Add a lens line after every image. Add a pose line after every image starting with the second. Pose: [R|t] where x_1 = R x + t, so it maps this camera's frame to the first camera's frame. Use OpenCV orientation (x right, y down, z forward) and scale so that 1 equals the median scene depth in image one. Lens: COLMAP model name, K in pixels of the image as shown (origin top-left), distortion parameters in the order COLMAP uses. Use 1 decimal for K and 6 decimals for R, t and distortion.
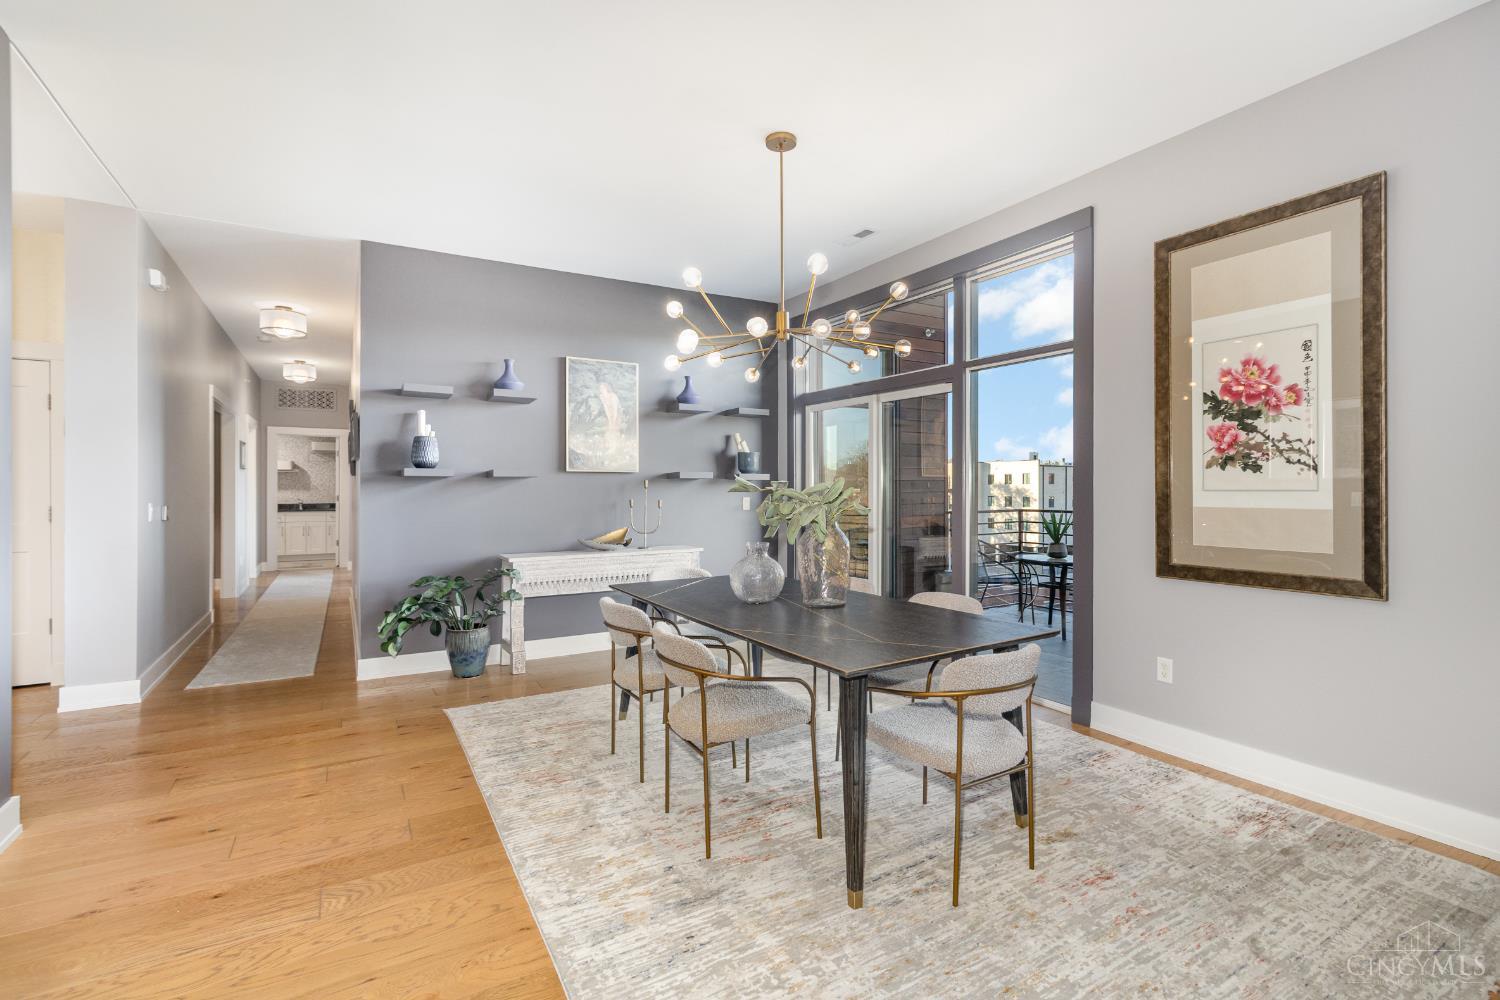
lens RADIAL K [[691.2, 0, 752.9], [0, 691.2, 491.7], [0, 0, 1]] dist [-0.002241, 0.003055]
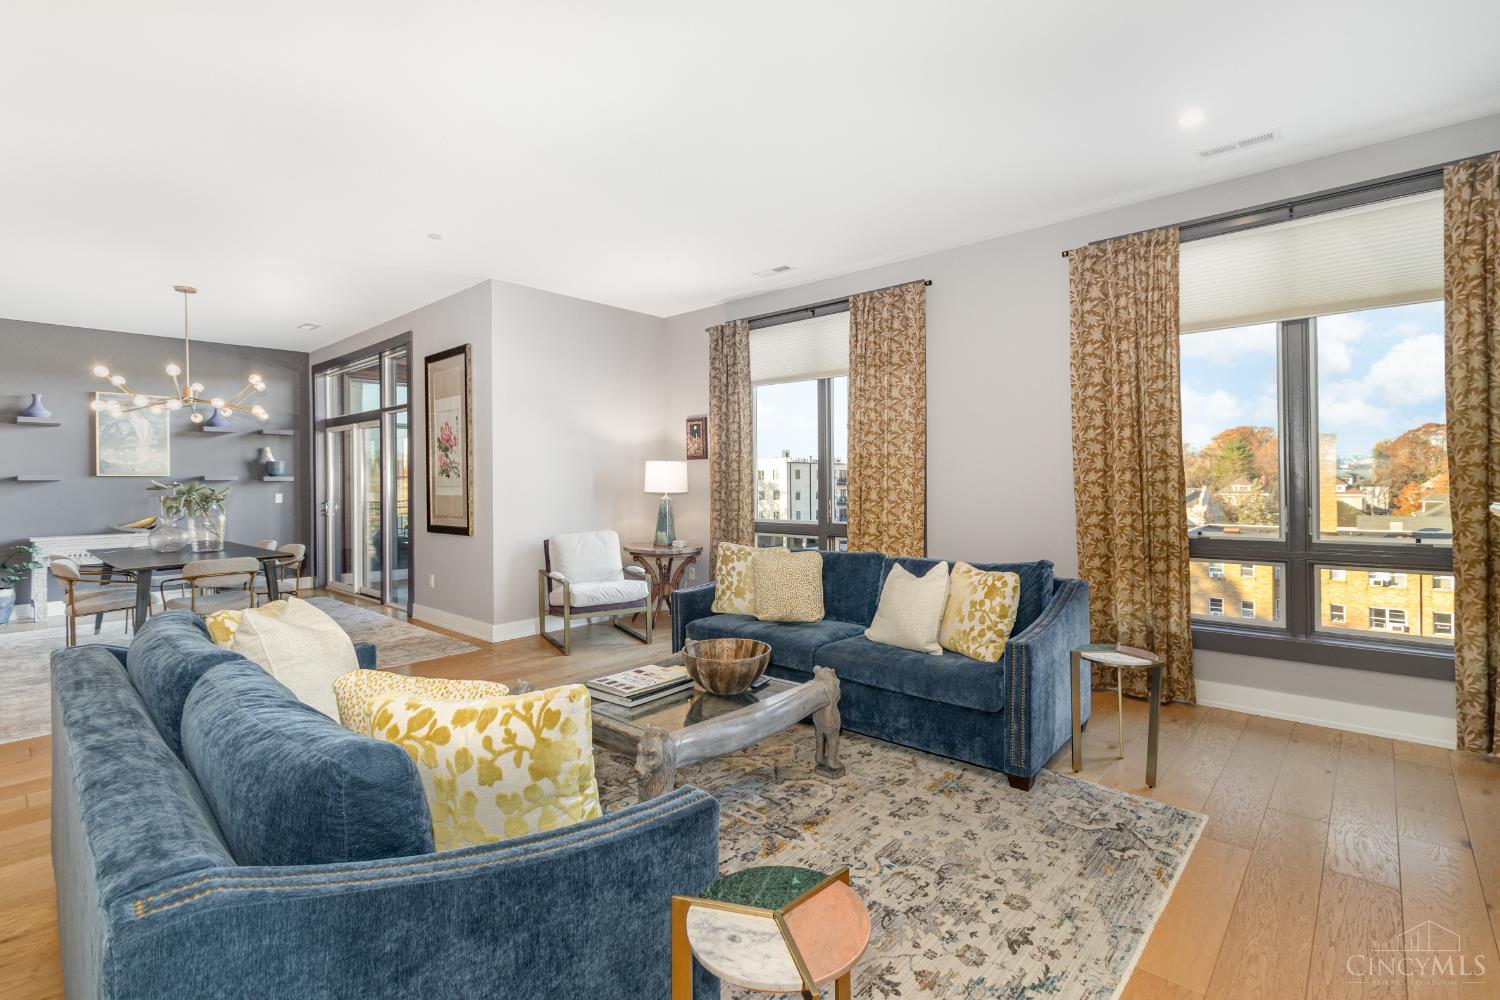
lens RADIAL K [[691.2, 0, 756.0], [0, 691.2, 489.6], [0, 0, 1]] dist [-0.002241, 0.003055]
pose [[0.953349, -0.011164, 0.301664, 0.539073], [0.010296, 0.999937, 0.004468, 0.004469], [-0.301695, -0.001153, 0.953404, -0.671151]]
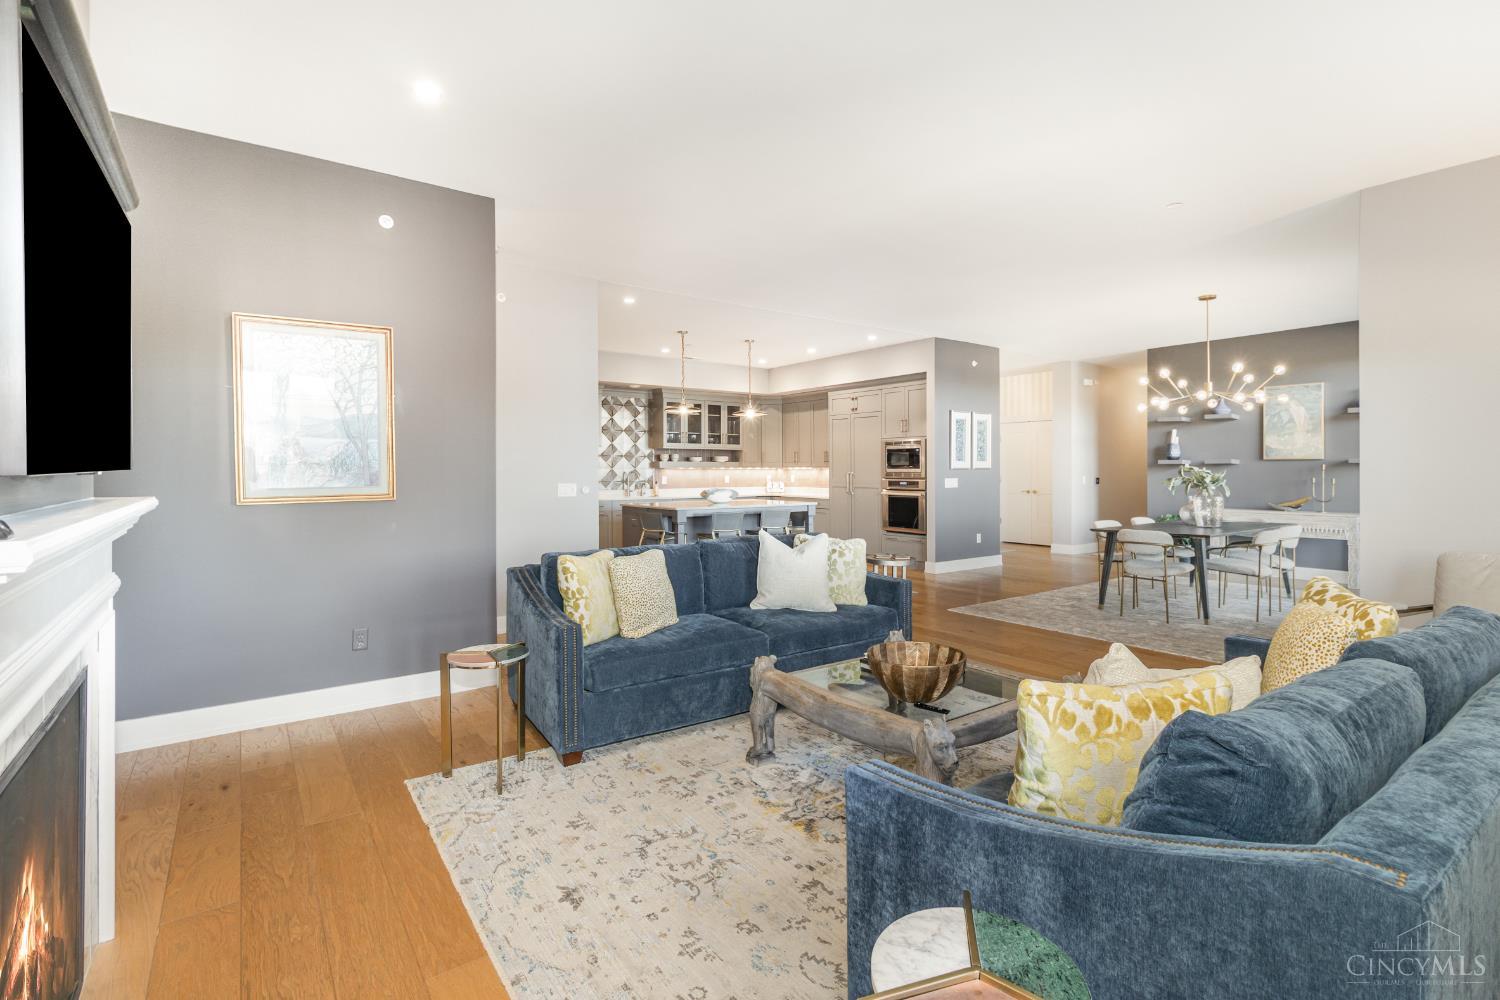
lens RADIAL K [[691.2, 0, 753.4], [0, 691.2, 470.3], [0, 0, 1]] dist [-0.002241, 0.003055]
pose [[0.104499, -0.000747, -0.994525, 1.148303], [-0.003896, 0.999992, -0.001160, 0.001719], [0.994517, 0.003996, 0.104496, -0.323146]]
